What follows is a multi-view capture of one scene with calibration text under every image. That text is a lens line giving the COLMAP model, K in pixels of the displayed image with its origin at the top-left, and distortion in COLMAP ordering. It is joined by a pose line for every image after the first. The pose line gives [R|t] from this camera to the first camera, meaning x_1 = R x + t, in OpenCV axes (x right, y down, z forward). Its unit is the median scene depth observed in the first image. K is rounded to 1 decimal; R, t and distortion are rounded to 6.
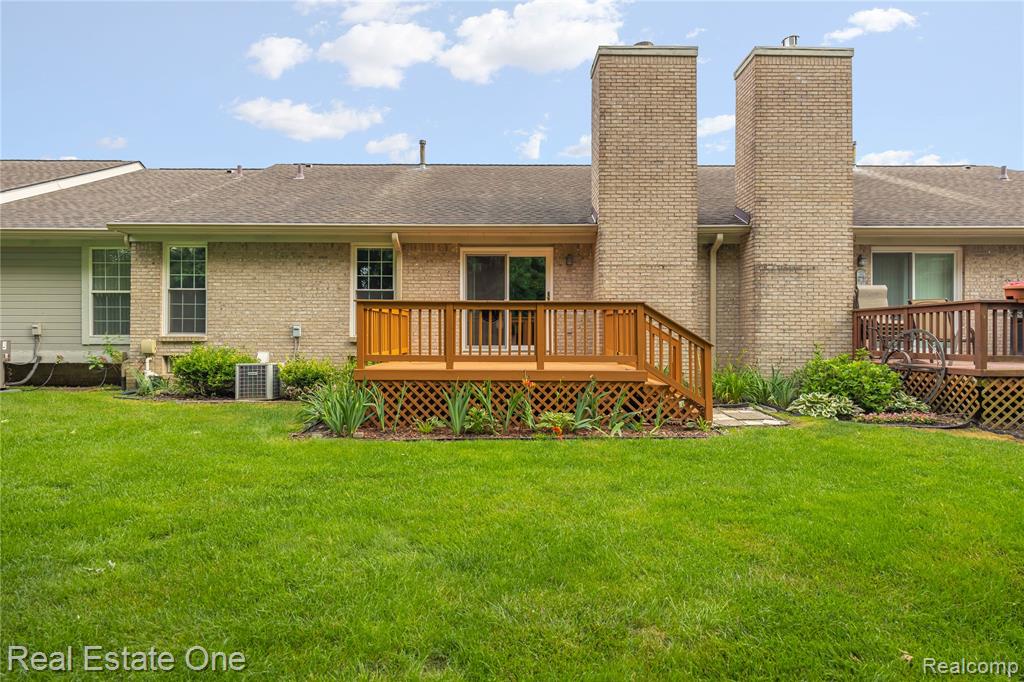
lens RADIAL K [[504.5, 0, 512.0], [0, 504.5, 341.0], [0, 0, 1]] dist [0.007803, 0.000025]
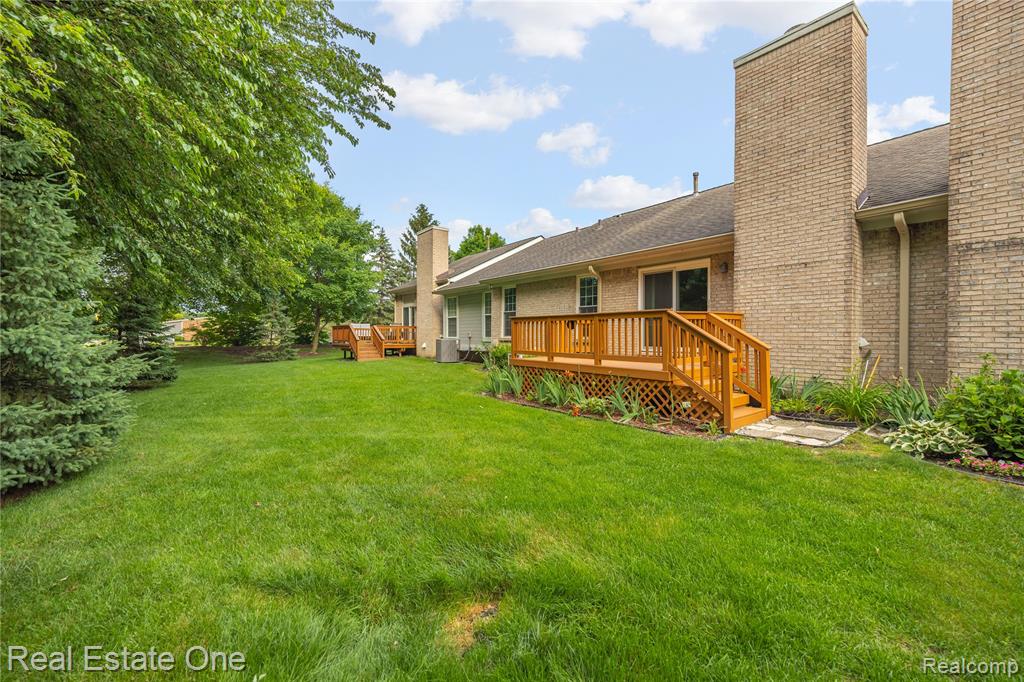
lens RADIAL K [[416.1, 0, 512.0], [0, 416.1, 341.0], [0, 0, 1]] dist [0.000825, -0.000119]
pose [[0.609741, 0.011117, -0.792523, 0.536685], [-0.011809, 0.999918, 0.004940, -0.006116], [0.792513, 0.006347, 0.609823, 0.114449]]
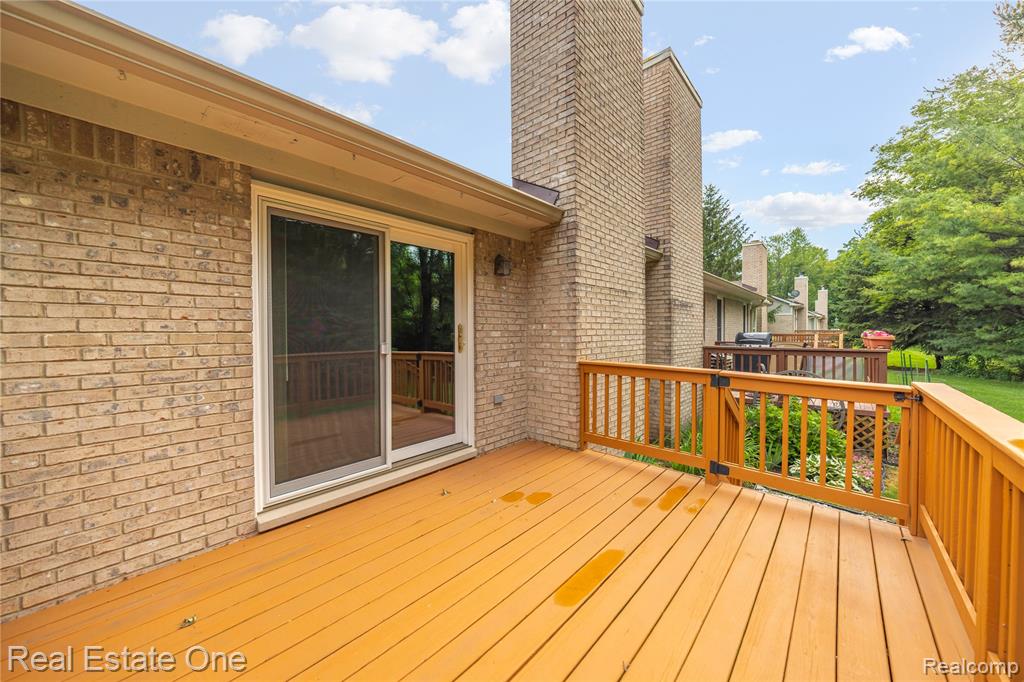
lens RADIAL K [[376.9, 0, 512.0], [0, 376.9, 341.0], [0, 0, 1]] dist [-0.002601, -0.000156]
pose [[0.659573, -0.022231, 0.751312, -0.174316], [0.019004, 0.999736, 0.012898, -0.087052], [-0.751401, 0.005771, 0.659821, 0.730638]]
